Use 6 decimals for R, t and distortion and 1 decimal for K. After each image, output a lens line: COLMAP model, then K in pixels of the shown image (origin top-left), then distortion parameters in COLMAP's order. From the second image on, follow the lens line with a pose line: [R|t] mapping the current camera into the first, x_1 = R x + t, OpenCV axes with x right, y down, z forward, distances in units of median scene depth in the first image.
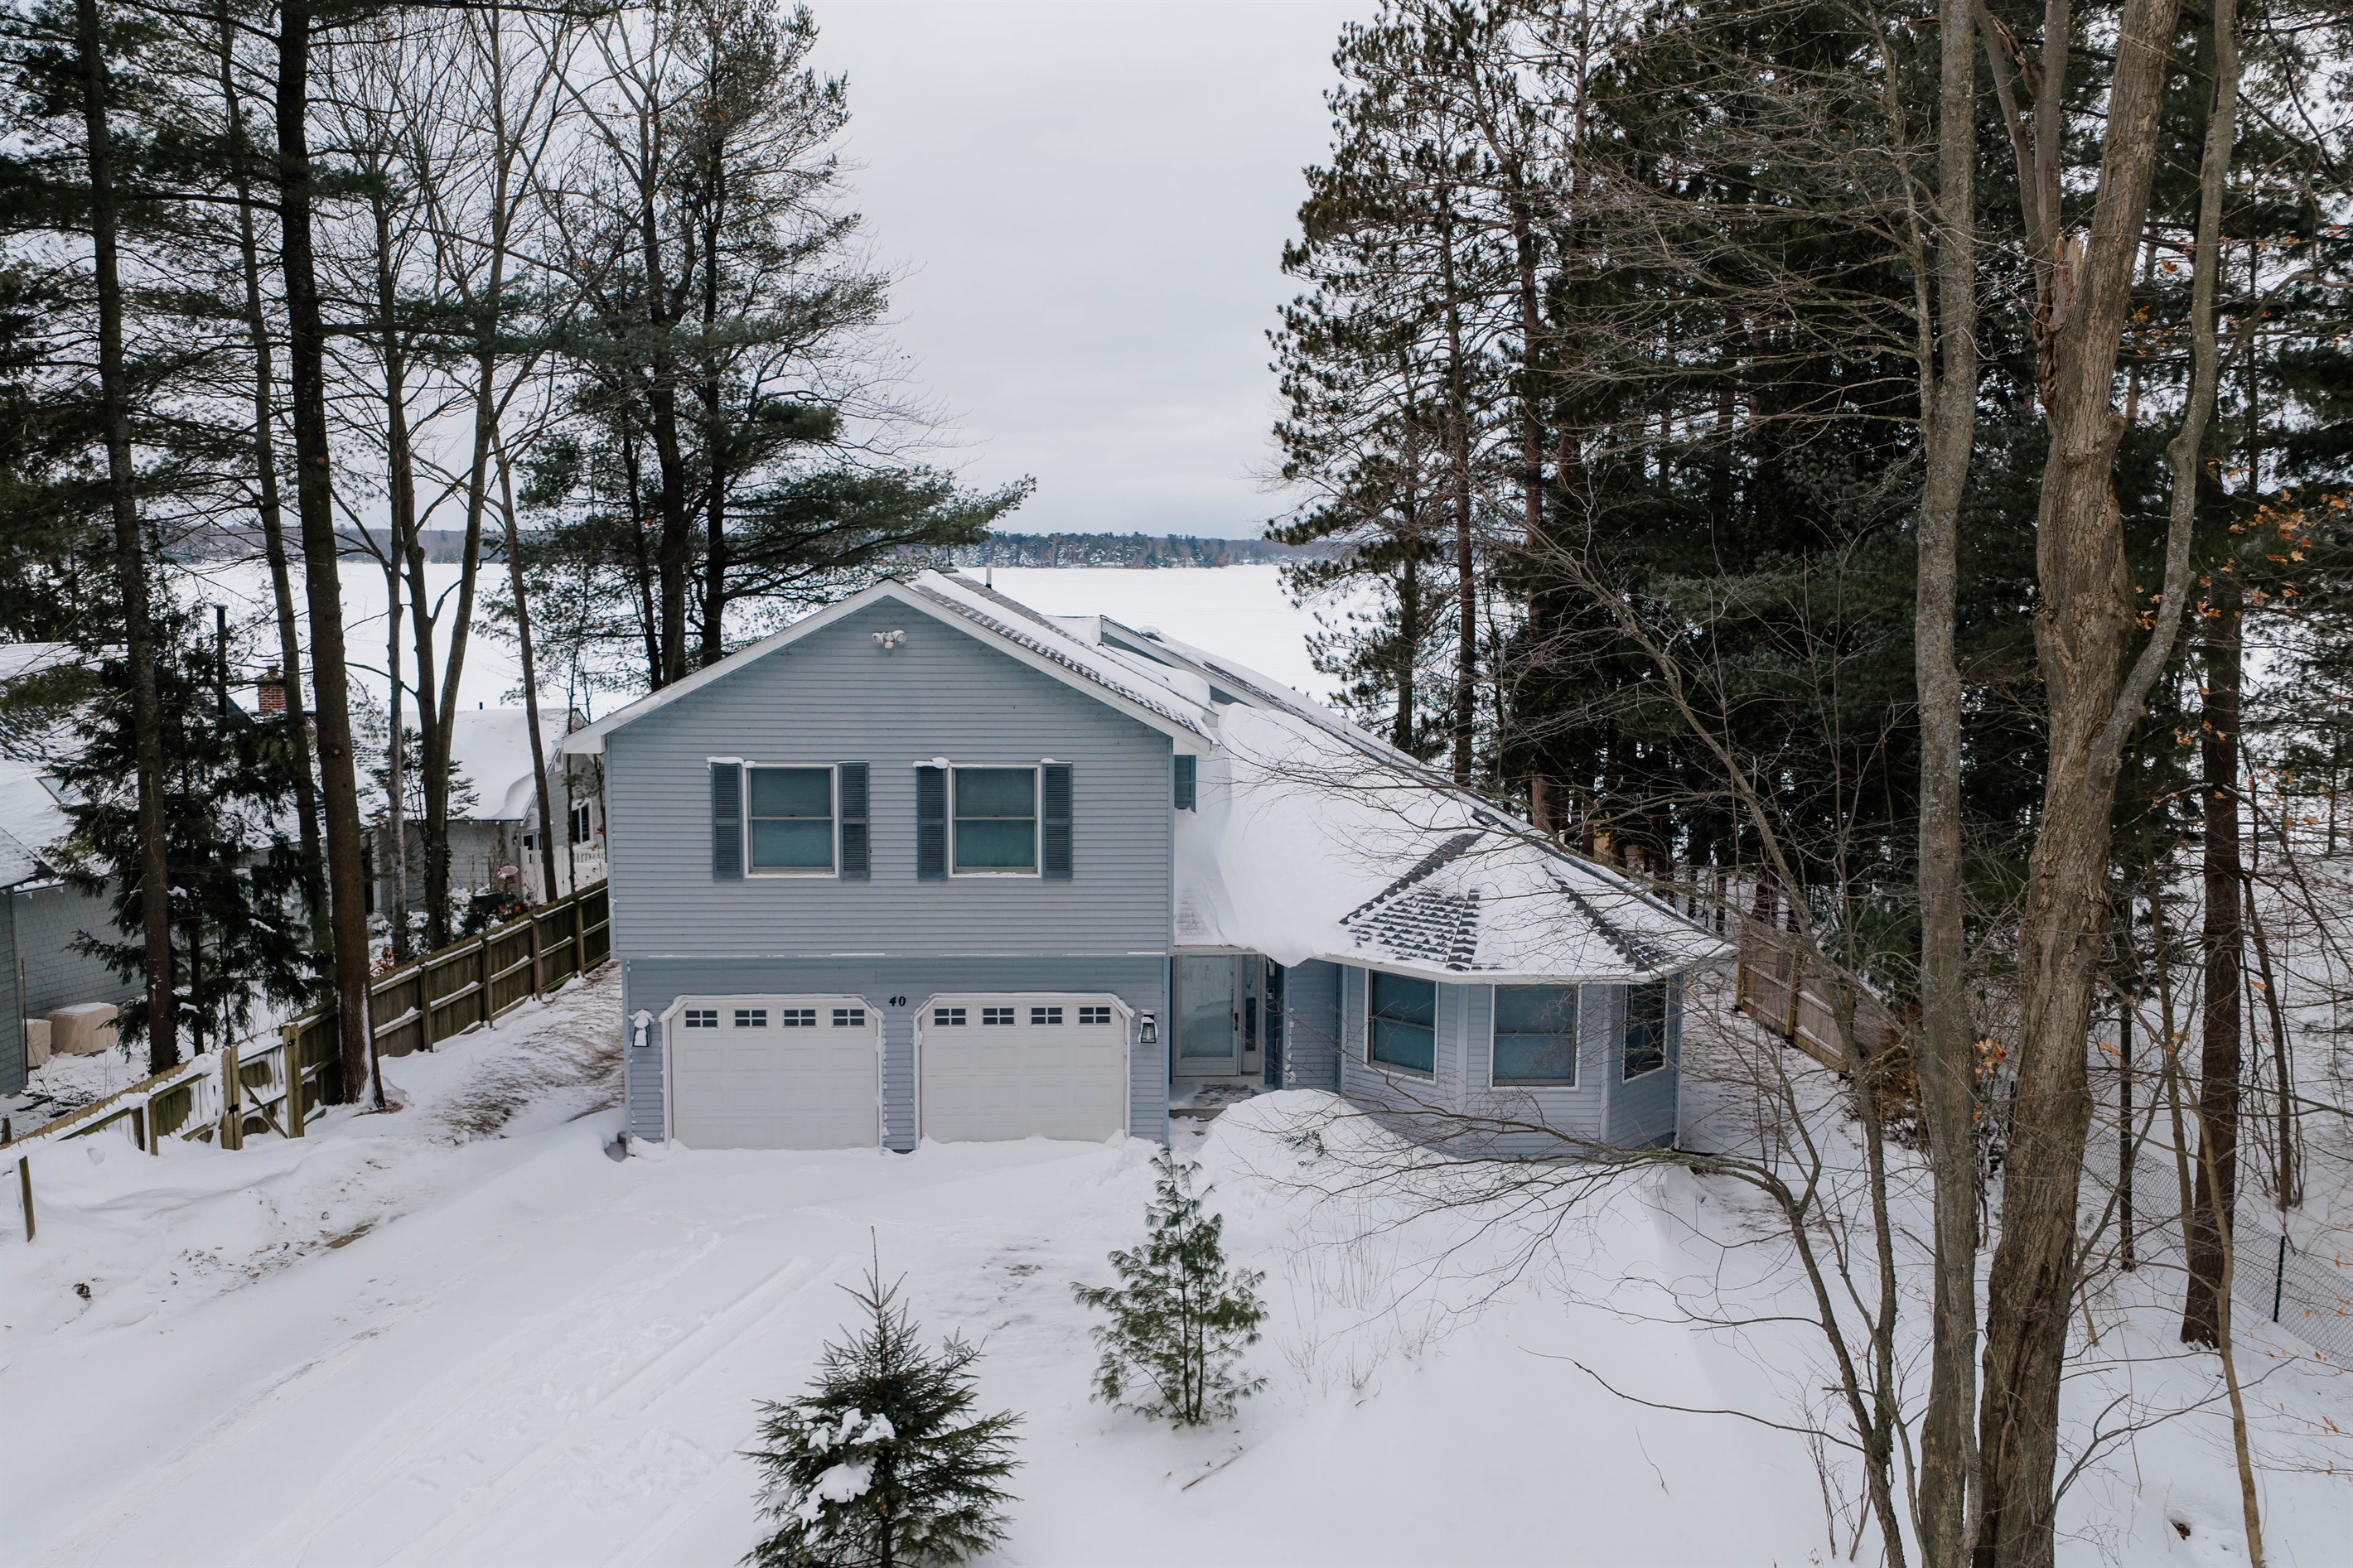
lens RADIAL K [[1942.1, 0, 1176.5], [0, 1942.1, 784.0], [0, 0, 1]] dist [-0.002837, -0.000260]
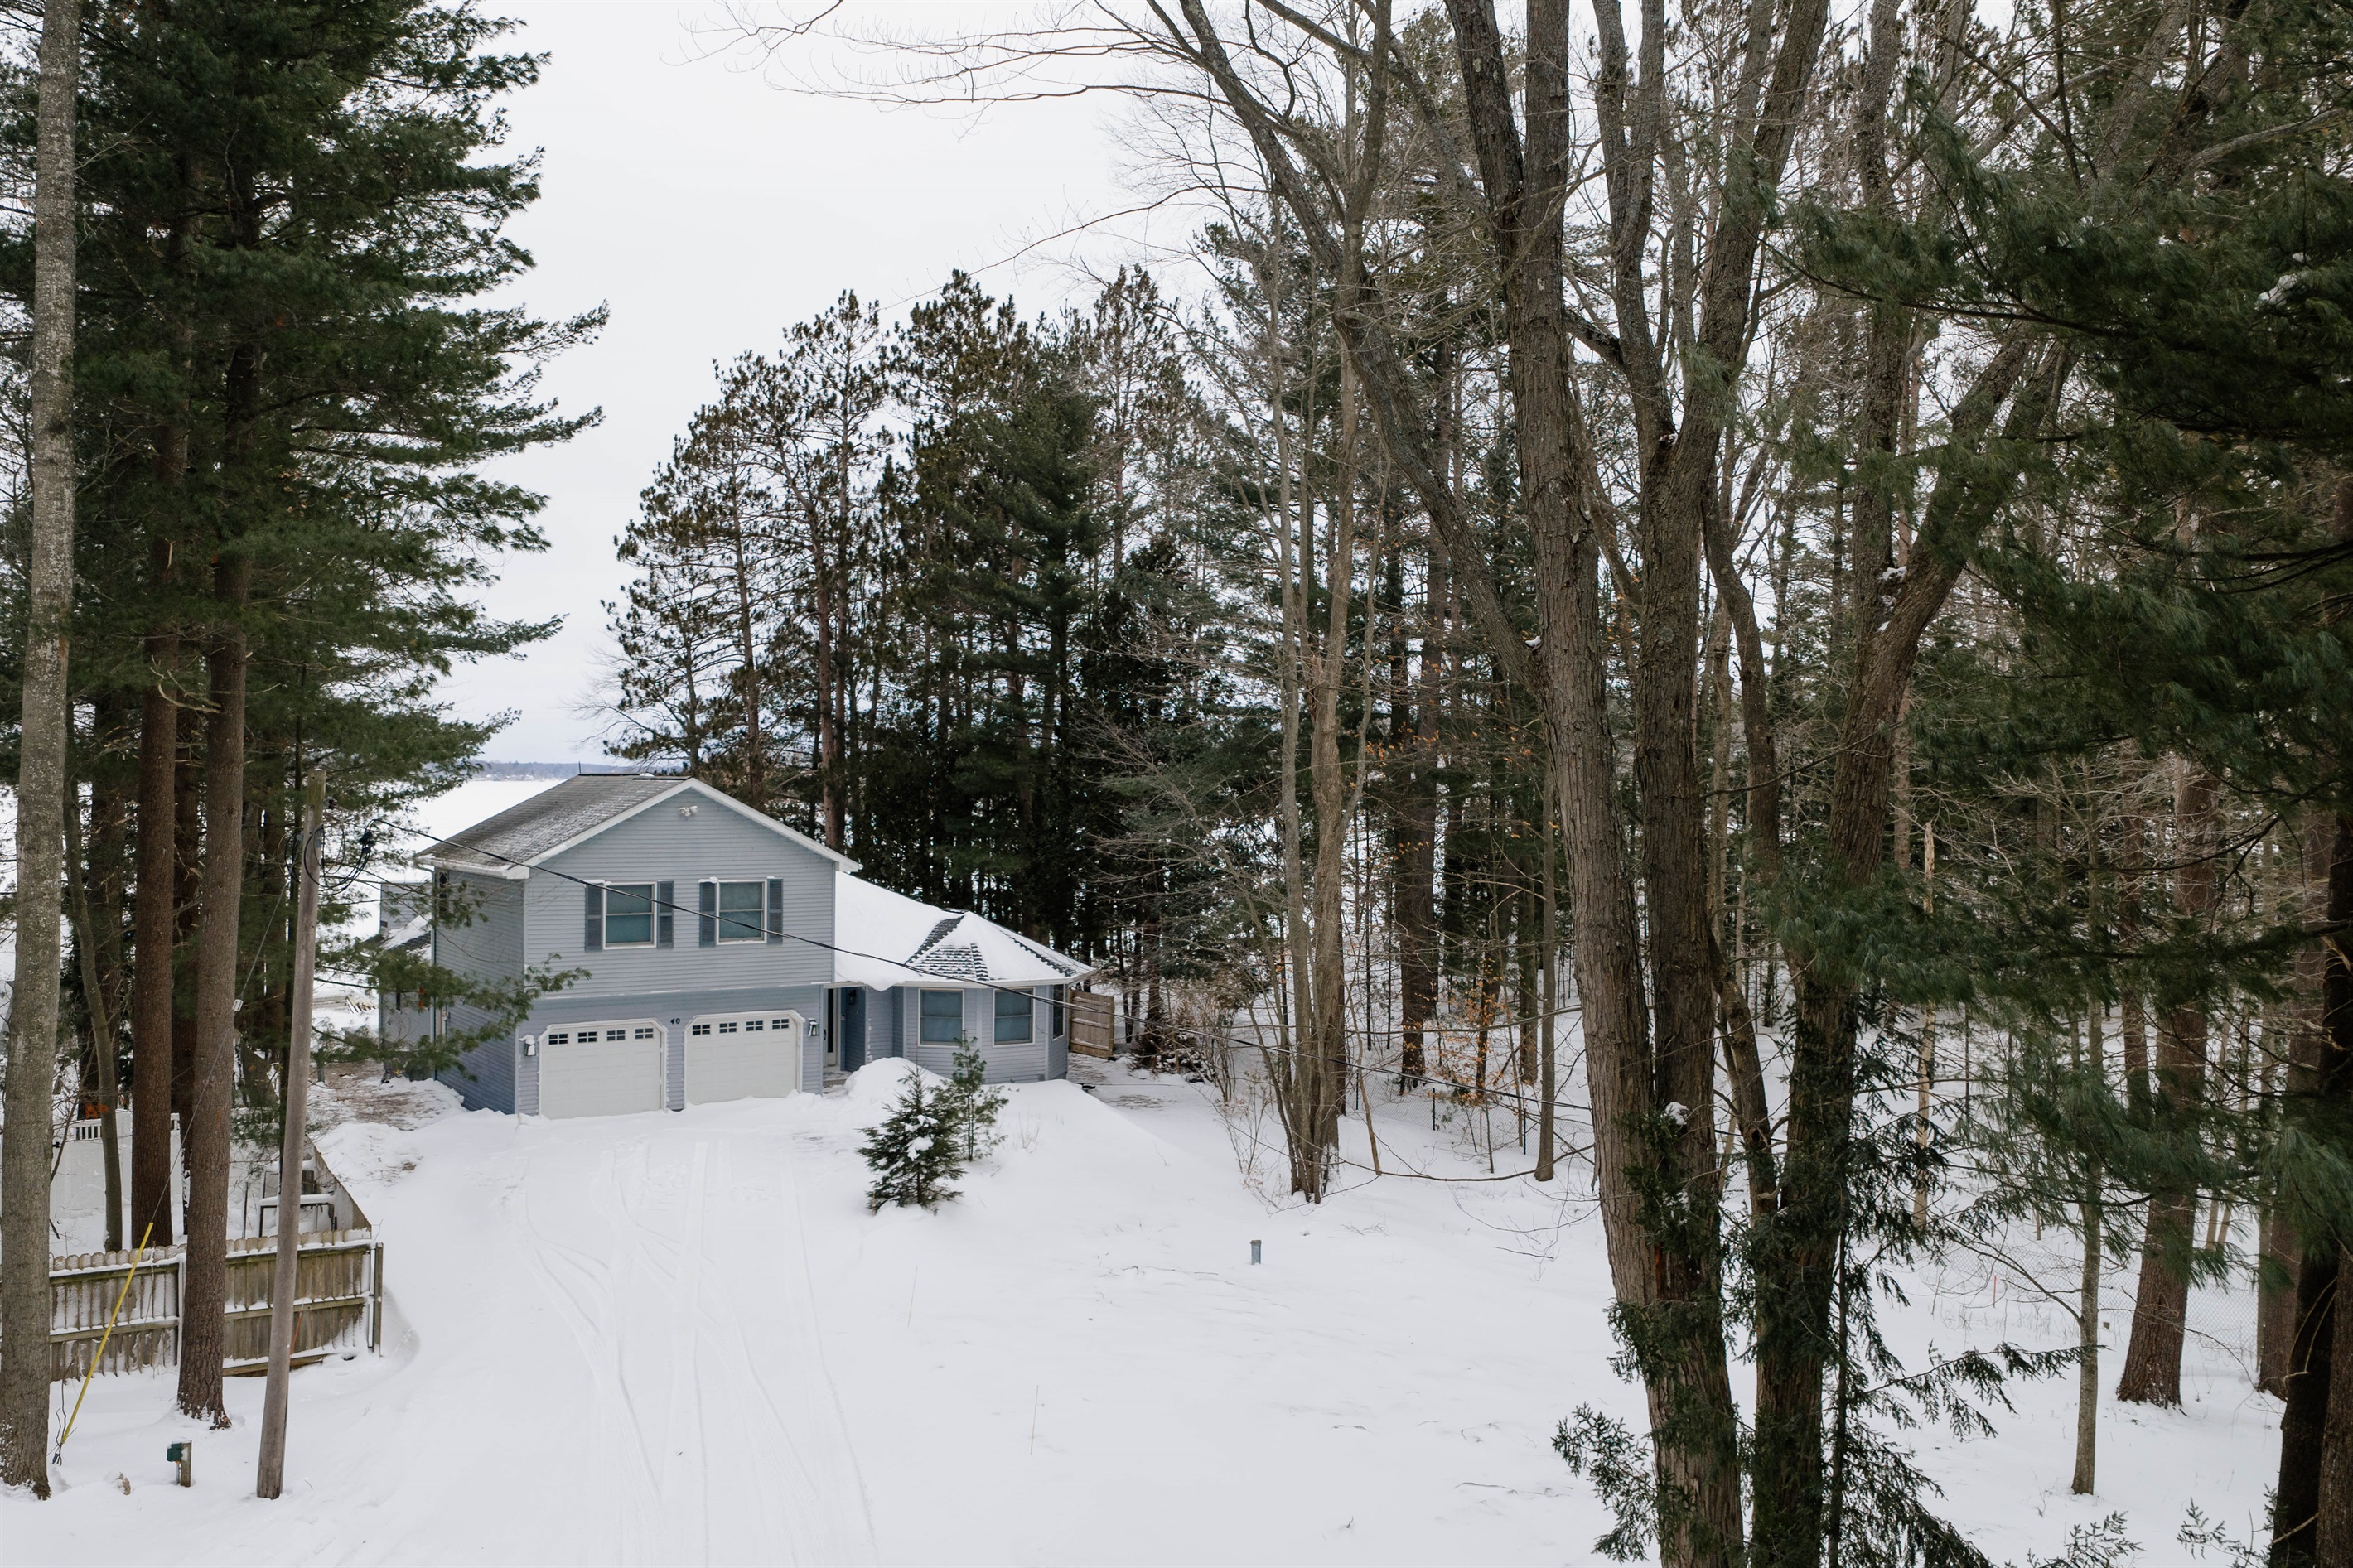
lens RADIAL K [[1488.4, 0, 1175.8], [0, 1488.4, 744.9], [0, 0, 1]] dist [-0.003174, -0.001388]
pose [[0.891836, 0.004115, 0.452340, -0.342607], [0.055573, 0.991388, -0.118585, 0.049414], [-0.448932, 0.130896, 0.883926, -0.400652]]
